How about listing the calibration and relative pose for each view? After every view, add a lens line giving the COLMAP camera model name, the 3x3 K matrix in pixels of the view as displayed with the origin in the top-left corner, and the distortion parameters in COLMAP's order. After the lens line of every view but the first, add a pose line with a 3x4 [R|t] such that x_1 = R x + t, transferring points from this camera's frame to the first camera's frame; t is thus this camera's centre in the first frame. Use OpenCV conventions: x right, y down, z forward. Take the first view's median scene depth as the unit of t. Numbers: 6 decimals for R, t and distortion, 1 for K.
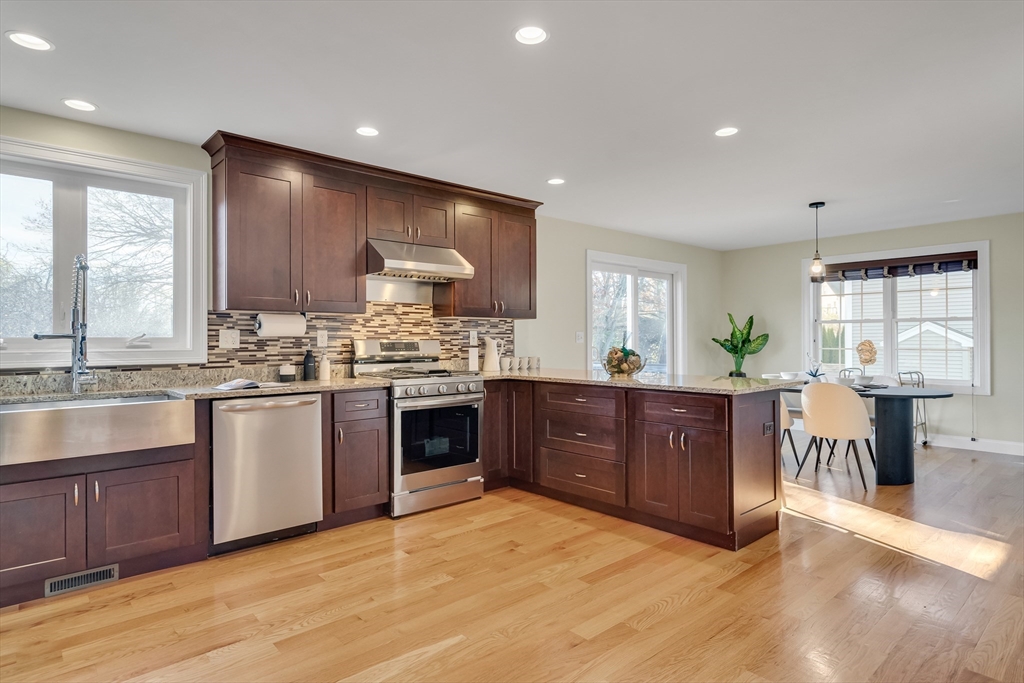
lens RADIAL K [[549.6, 0, 512.0], [0, 549.6, 341.5], [0, 0, 1]] dist [0.001827, 0.001030]
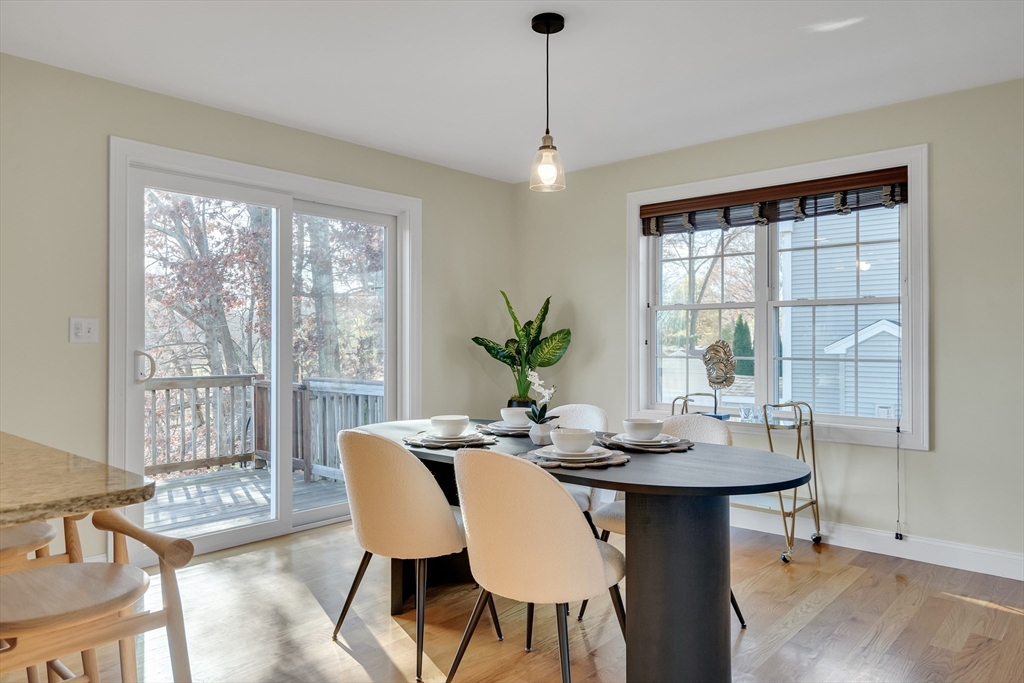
lens RADIAL K [[675.3, 0, 512.0], [0, 675.3, 341.5], [0, 0, 1]] dist [0.004749, 0.001834]
pose [[0.993035, 0.005707, 0.117684, 0.536044], [-0.004810, 0.999957, -0.007906, 0.006210], [-0.117725, 0.007284, 0.993020, 0.552042]]
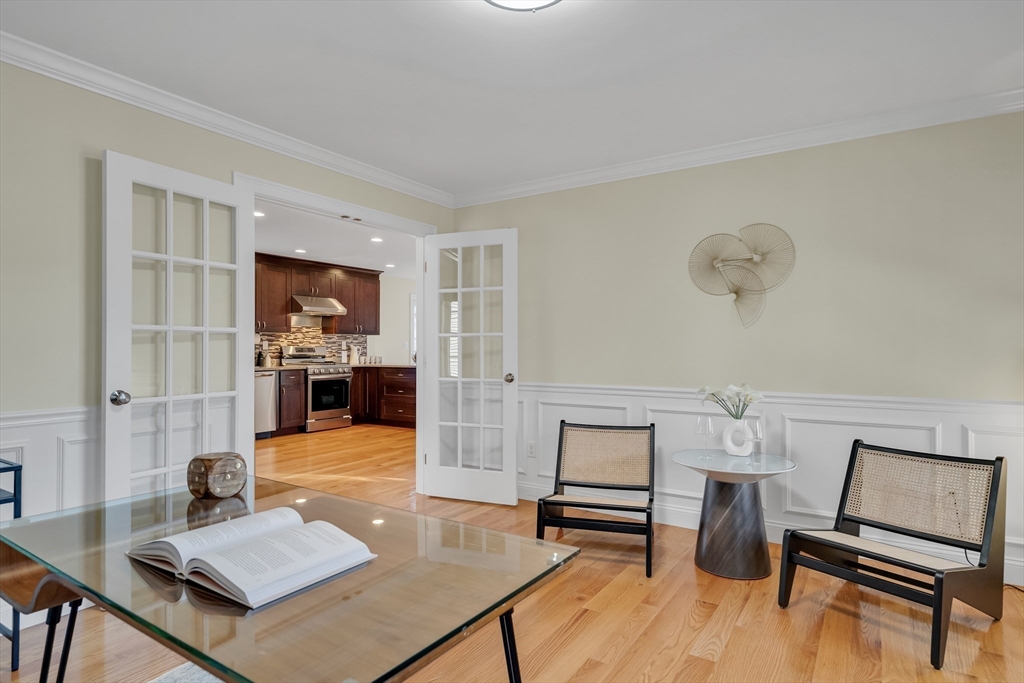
lens RADIAL K [[549.6, 0, 512.0], [0, 549.6, 341.5], [0, 0, 1]] dist [0.001827, 0.001030]
pose [[0.961682, 0.006179, 0.274097, -0.035688], [-0.001960, 0.999875, -0.015665, 0.008252], [-0.274160, 0.014527, 0.961574, -0.948867]]
